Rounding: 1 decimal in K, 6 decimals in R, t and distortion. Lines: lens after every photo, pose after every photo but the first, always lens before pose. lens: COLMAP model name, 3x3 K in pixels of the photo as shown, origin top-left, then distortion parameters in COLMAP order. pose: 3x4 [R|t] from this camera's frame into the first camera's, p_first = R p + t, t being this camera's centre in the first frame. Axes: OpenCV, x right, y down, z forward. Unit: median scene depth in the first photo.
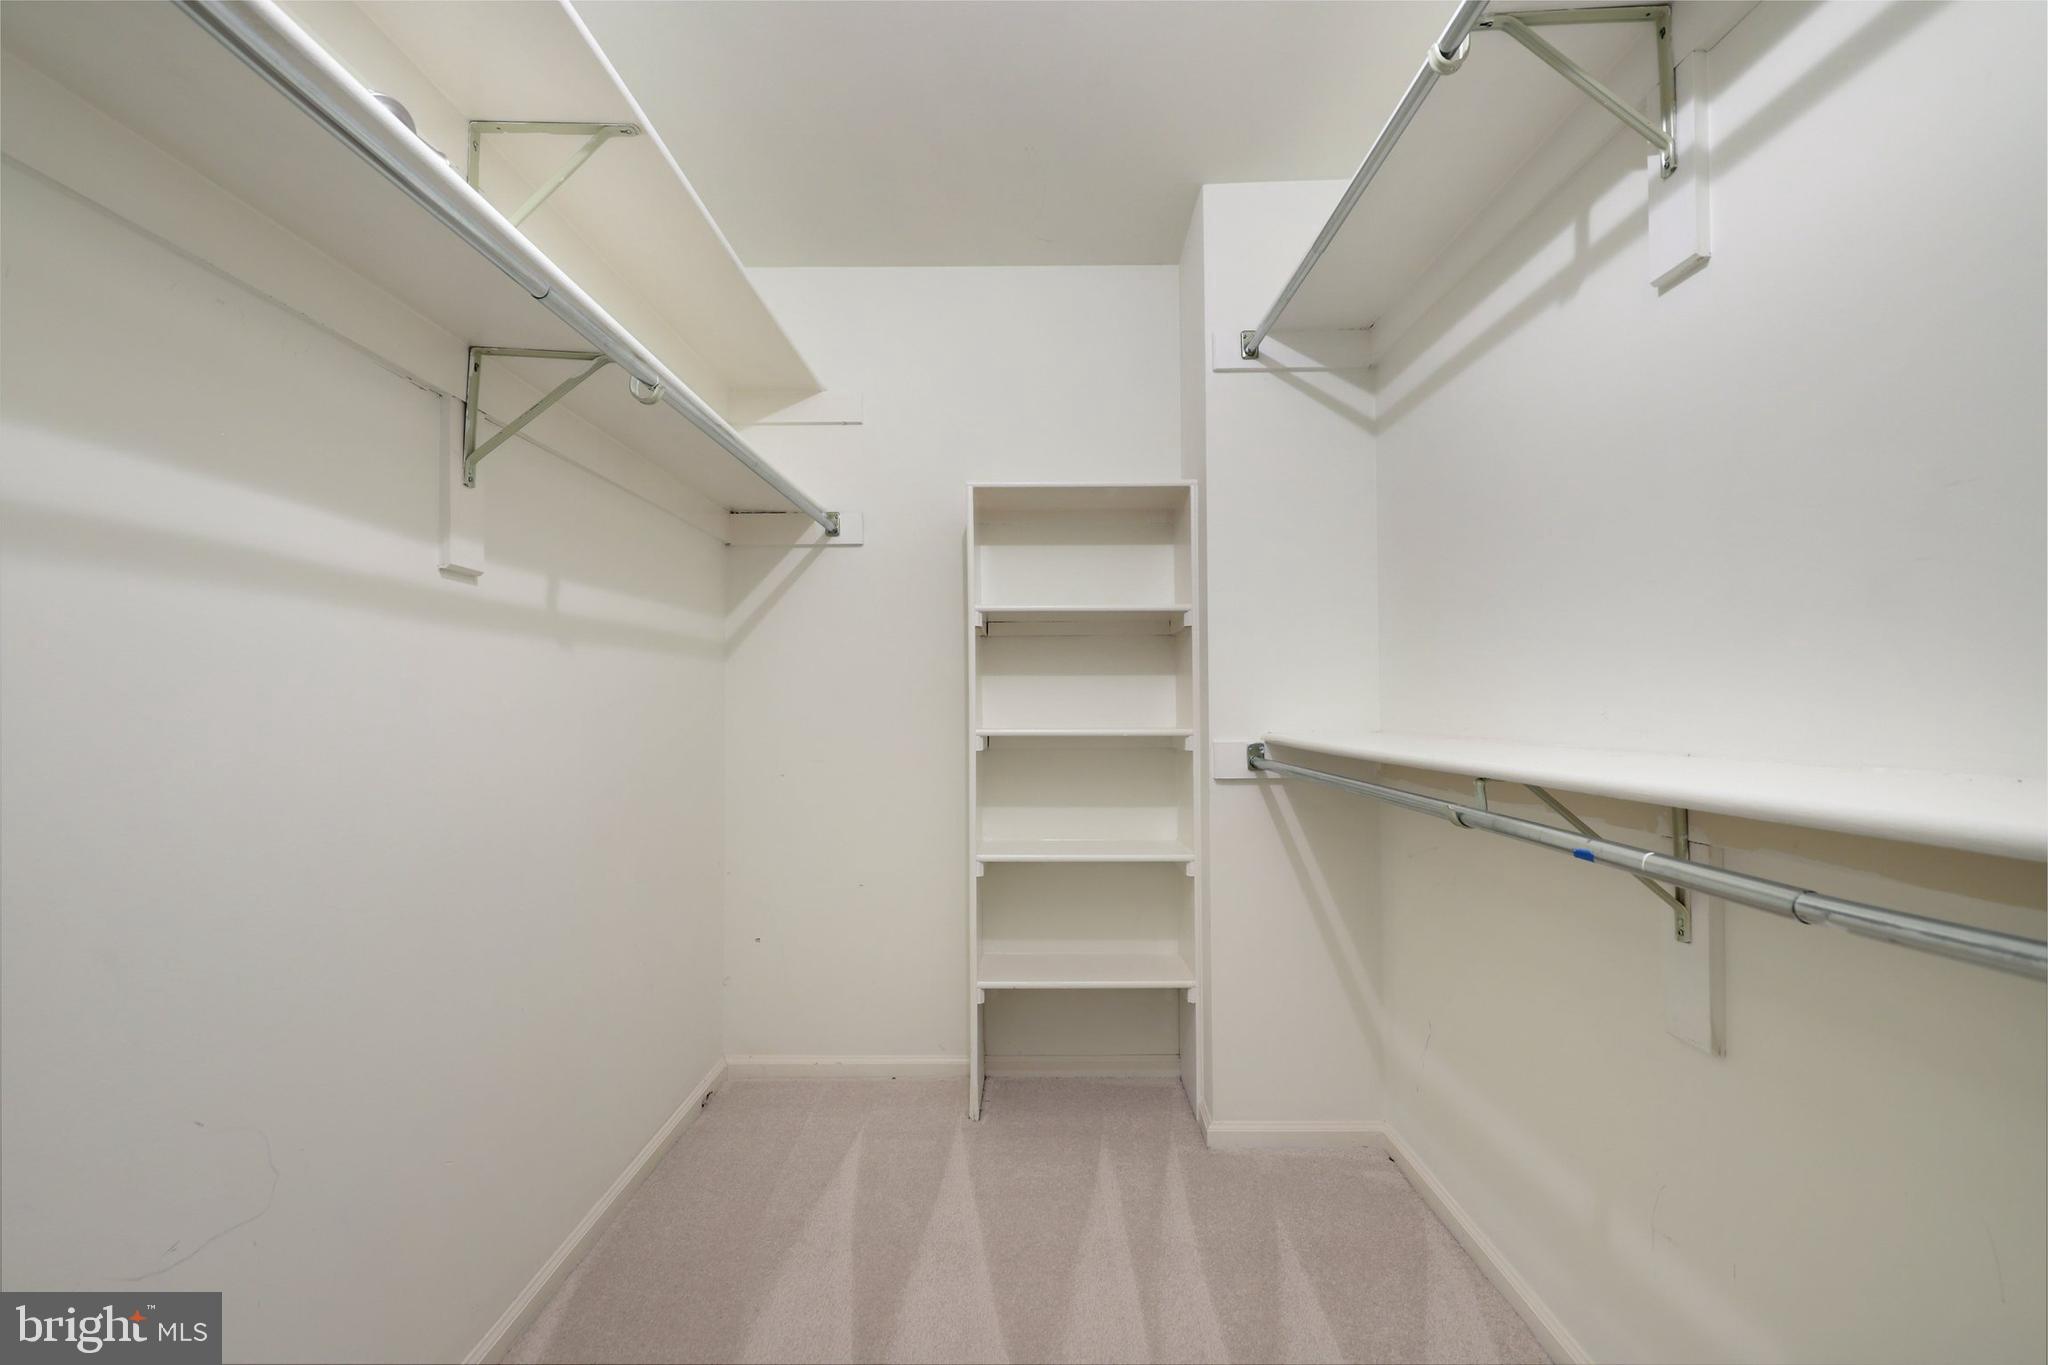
lens RADIAL K [[923.1, 0, 1024.2], [0, 923.1, 684.0], [0, 0, 1]] dist [0.001107, -0.000511]
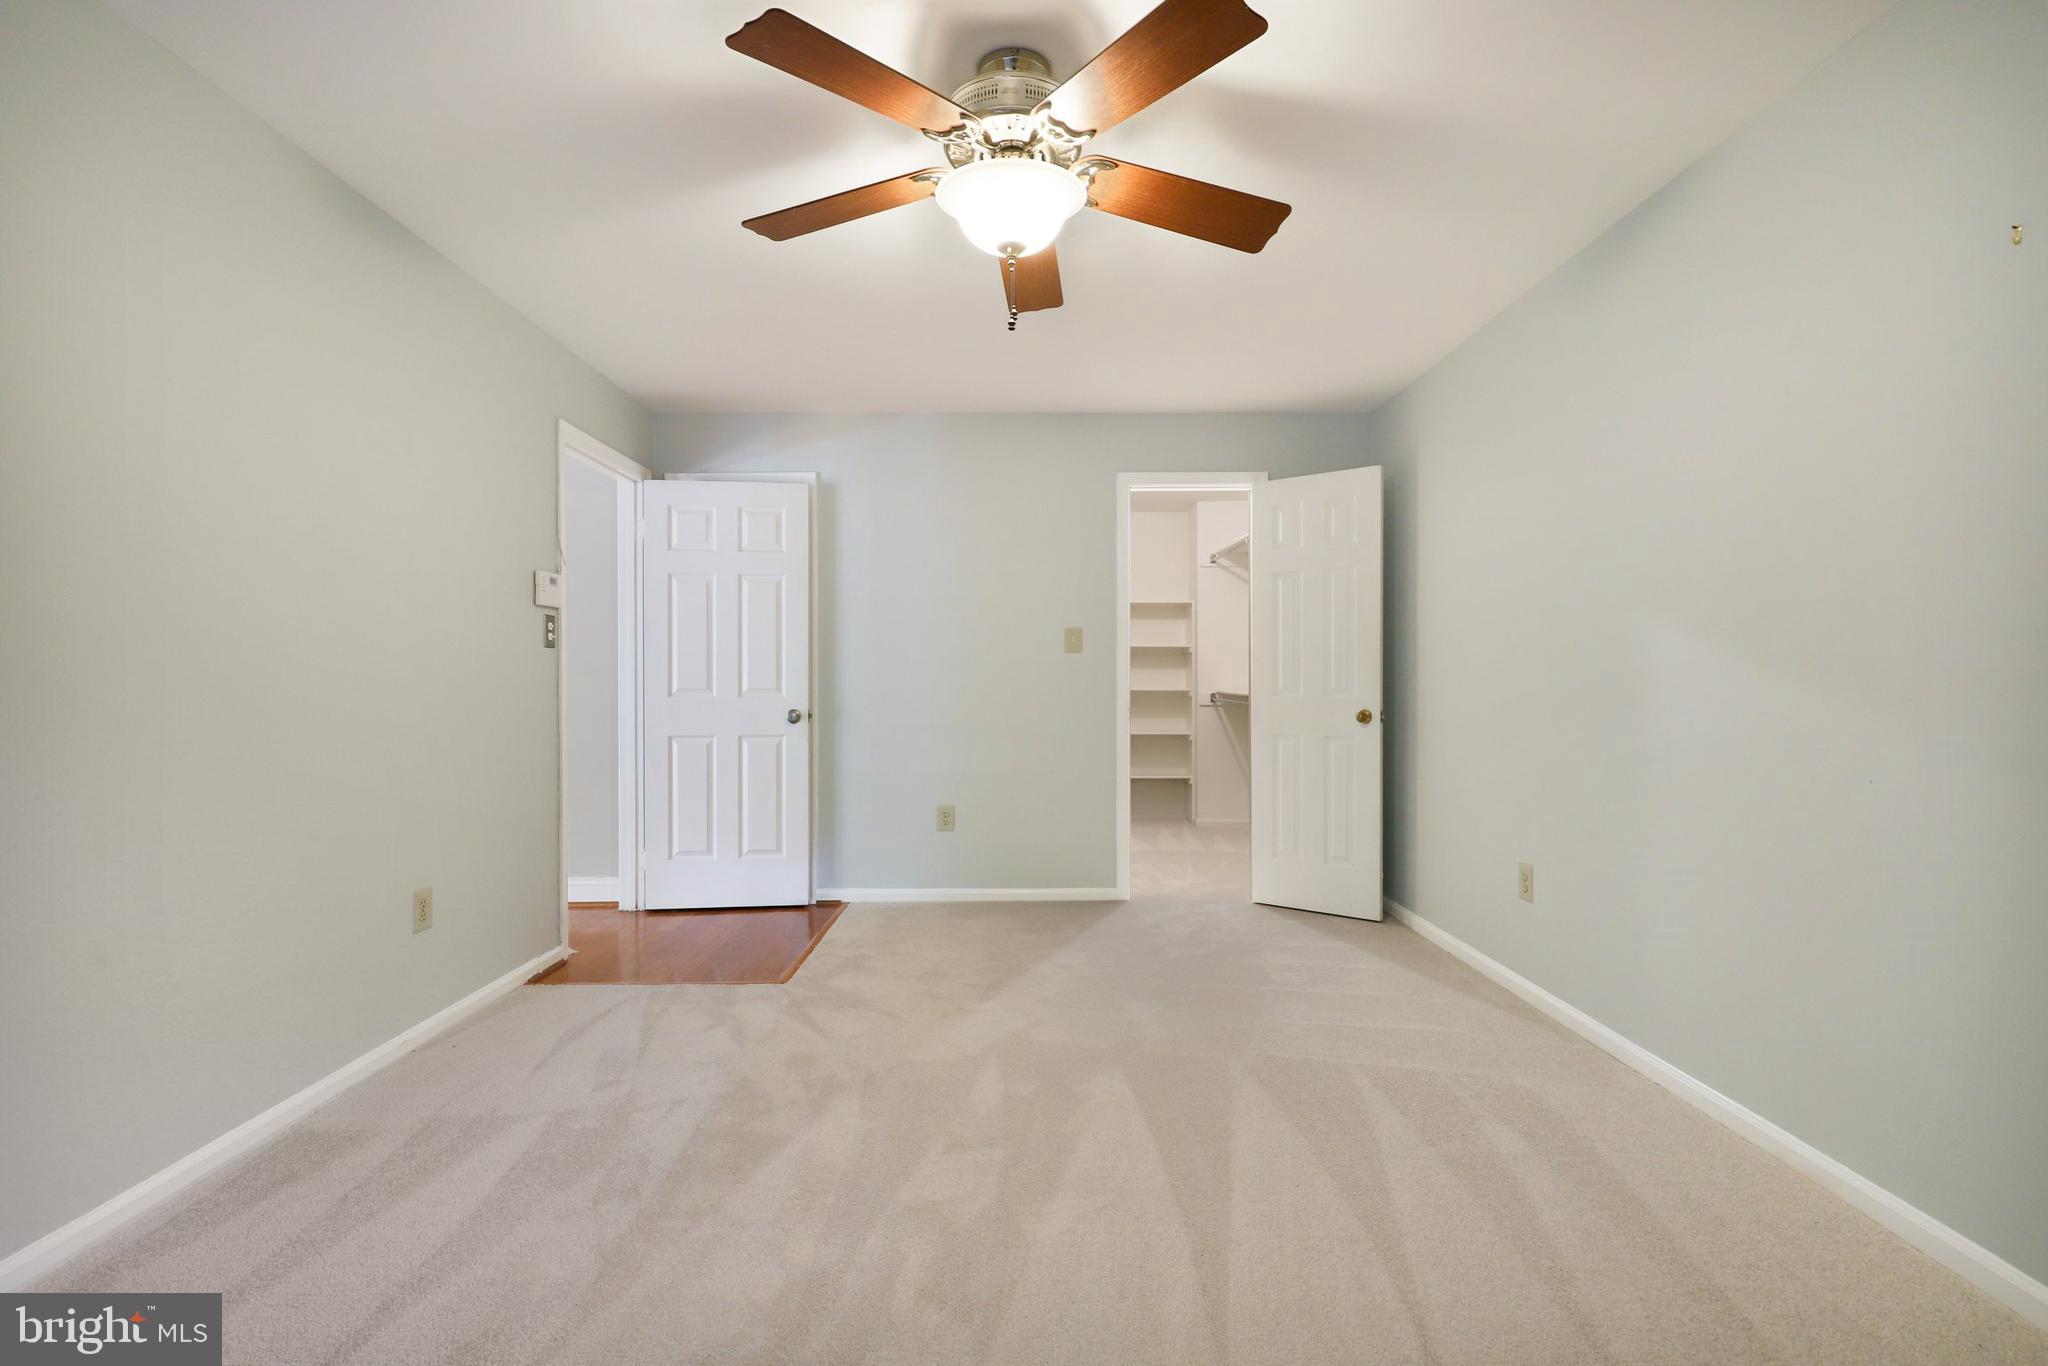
lens RADIAL K [[923.1, 0, 1025.4], [0, 923.1, 684.3], [0, 0, 1]] dist [0.001107, -0.000511]
pose [[0.999762, 0.011184, 0.018727, -0.390822], [-0.011239, 0.999933, 0.002821, 0.035755], [-0.018695, -0.003030, 0.999821, -1.871071]]
